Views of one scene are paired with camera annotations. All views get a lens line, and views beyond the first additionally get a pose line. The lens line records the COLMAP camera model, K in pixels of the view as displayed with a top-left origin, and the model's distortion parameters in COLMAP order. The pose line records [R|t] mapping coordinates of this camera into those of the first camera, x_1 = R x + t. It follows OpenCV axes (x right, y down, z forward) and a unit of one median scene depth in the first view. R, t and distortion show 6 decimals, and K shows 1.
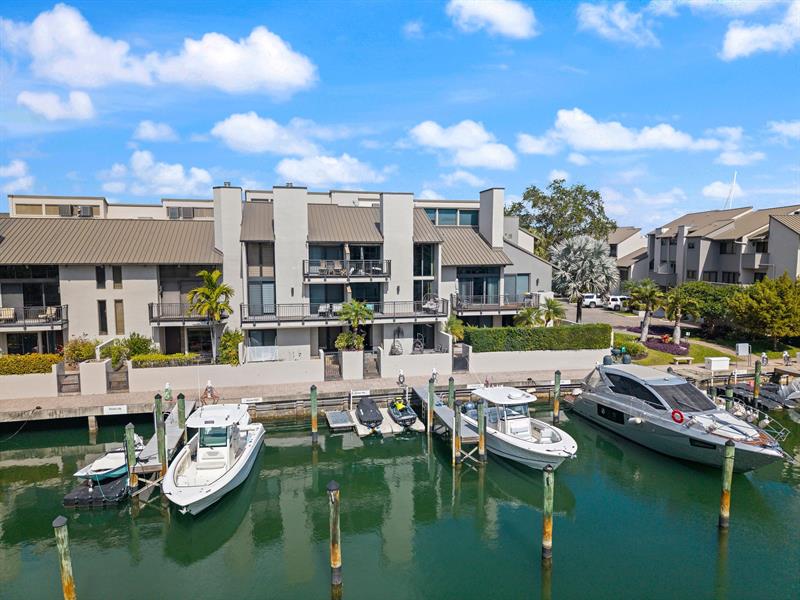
lens RADIAL K [[537.2, 0, 403.7], [0, 537.2, 302.5], [0, 0, 1]] dist [0.009375, -0.029580]
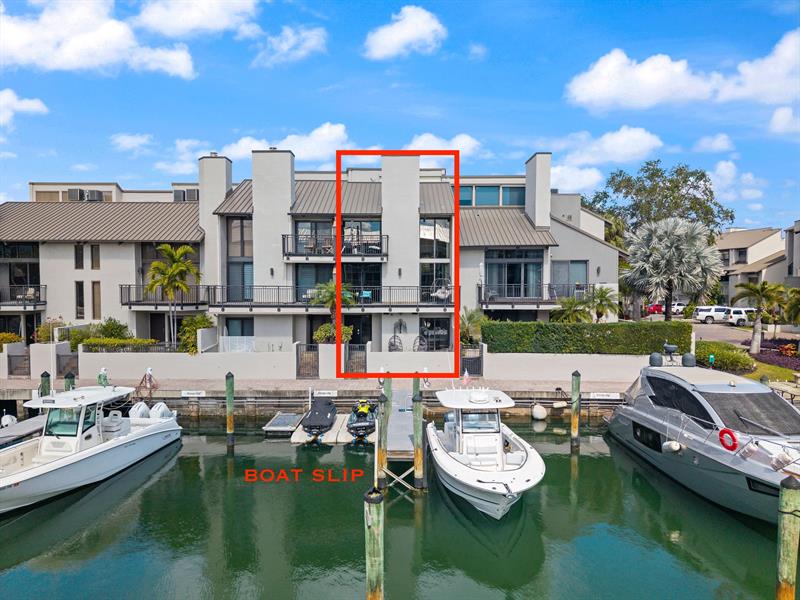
lens RADIAL K [[537.2, 0, 403.7], [0, 537.2, 302.5], [0, 0, 1]] dist [0.009375, -0.029580]
pose [[0.971609, 0.009293, -0.236410, 0.193962], [-0.022862, 0.998240, -0.054720, 0.067072], [0.235485, 0.058571, 0.970111, 0.222158]]
